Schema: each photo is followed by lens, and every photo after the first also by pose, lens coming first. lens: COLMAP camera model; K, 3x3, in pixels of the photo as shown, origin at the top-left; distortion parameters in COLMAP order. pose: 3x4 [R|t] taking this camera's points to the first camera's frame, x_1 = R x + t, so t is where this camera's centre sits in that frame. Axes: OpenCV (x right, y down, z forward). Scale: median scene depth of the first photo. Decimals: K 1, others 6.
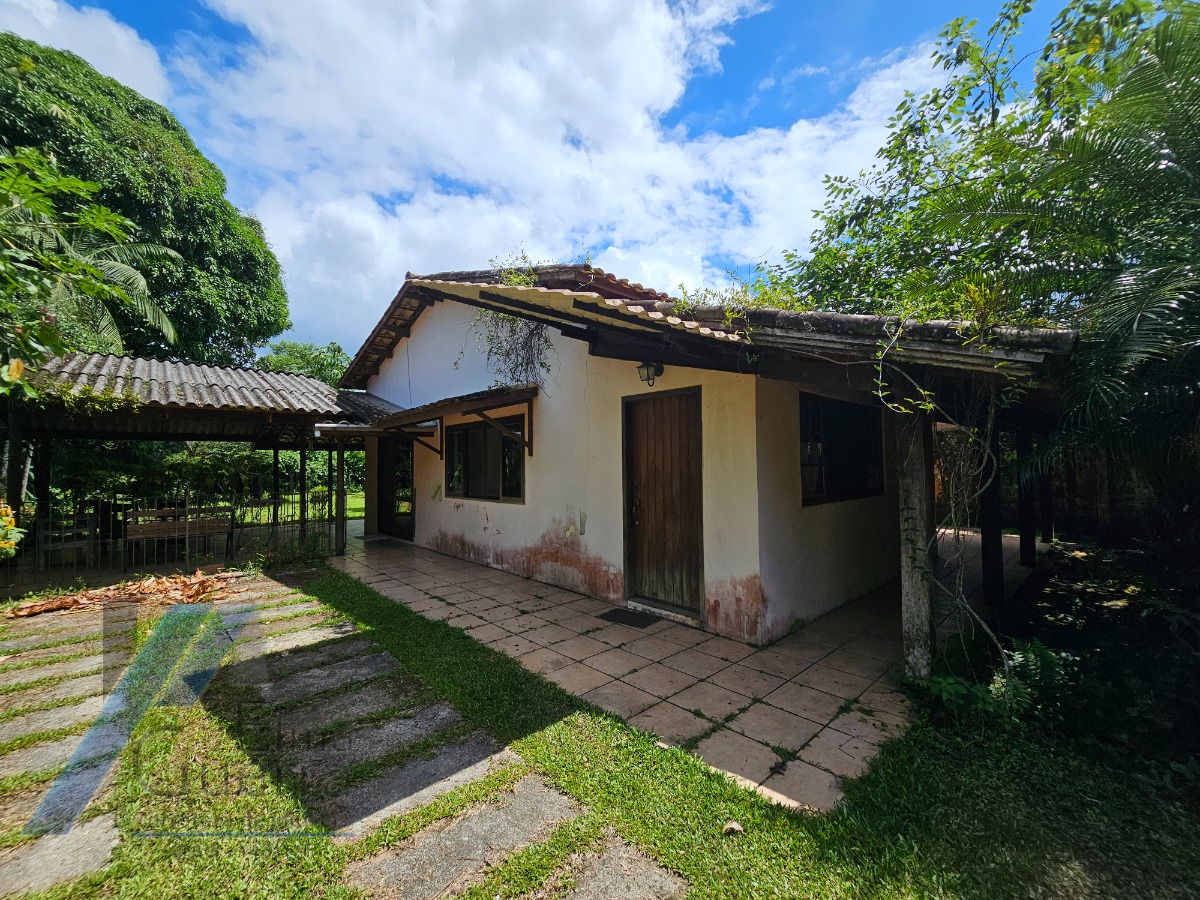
lens RADIAL K [[485.9, 0, 591.9], [0, 485.9, 454.7], [0, 0, 1]] dist [0.006344, 0.000360]
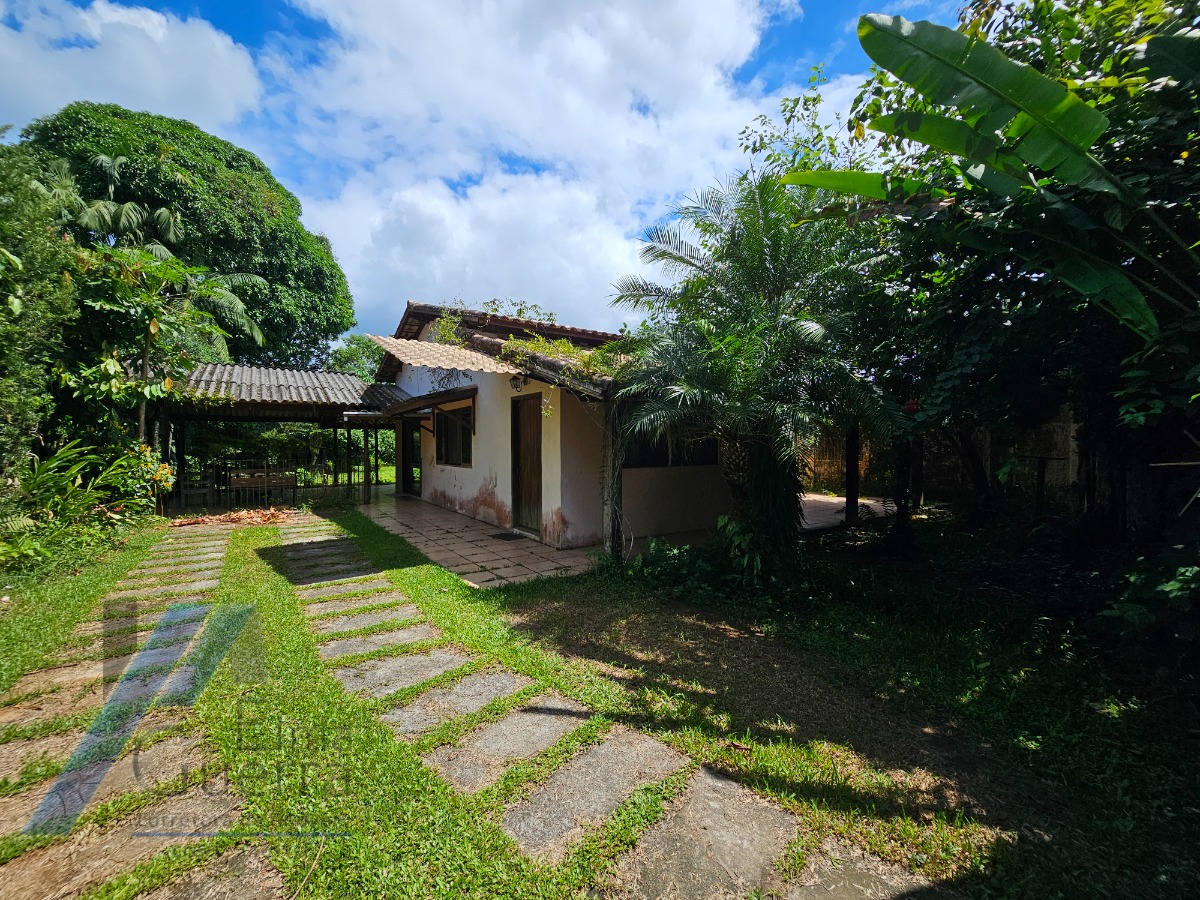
lens RADIAL K [[485.9, 0, 591.9], [0, 485.9, 454.7], [0, 0, 1]] dist [0.006344, 0.000360]
pose [[0.990692, 0.009487, -0.135794, 0.349460], [-0.003097, 0.998881, 0.047186, -0.006958], [0.136090, -0.046326, 0.989613, -0.329792]]
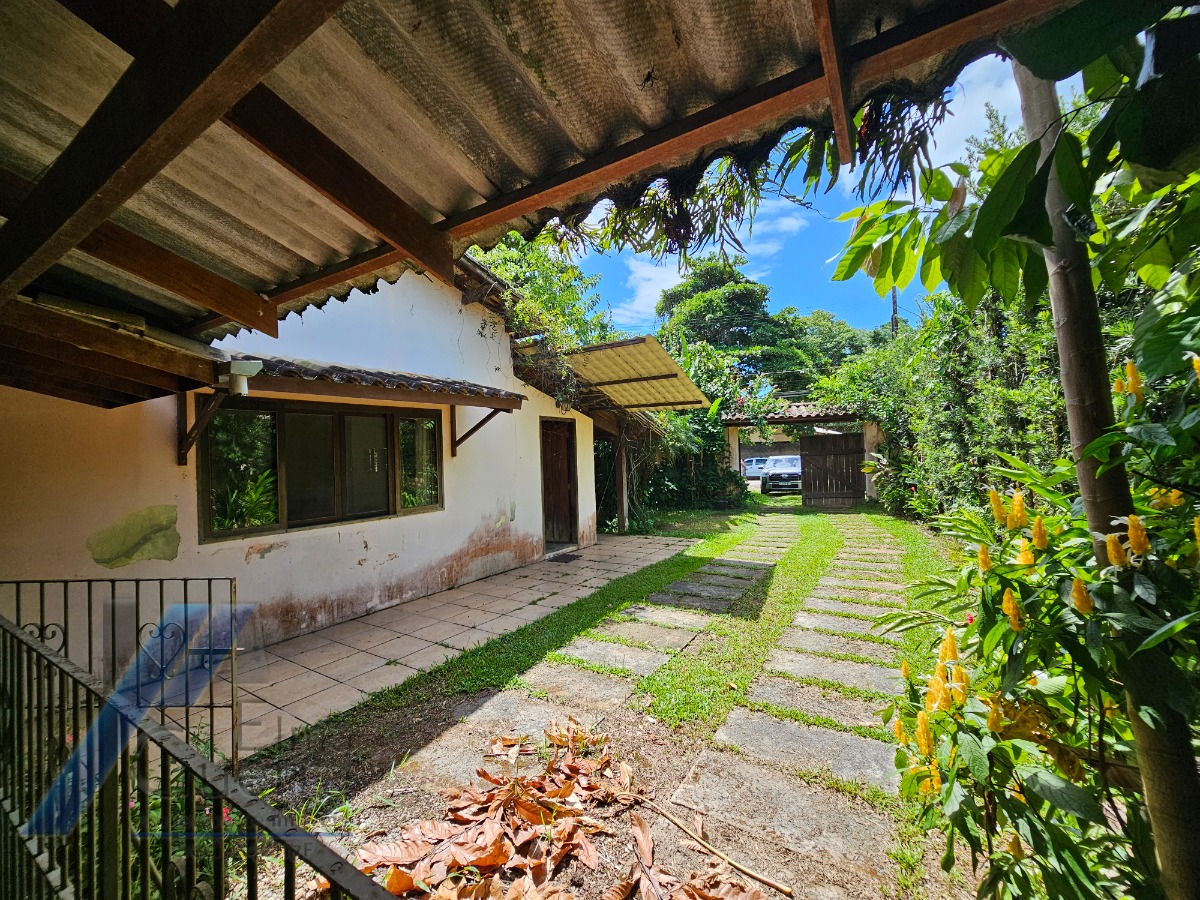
lens RADIAL K [[485.9, 0, 591.9], [0, 485.9, 454.7], [0, 0, 1]] dist [0.006344, 0.000360]
pose [[-0.255537, 0.023607, 0.966511, -0.925504], [0.013679, 0.999690, -0.020801, 0.018880], [-0.966703, 0.007905, -0.255780, 0.819710]]
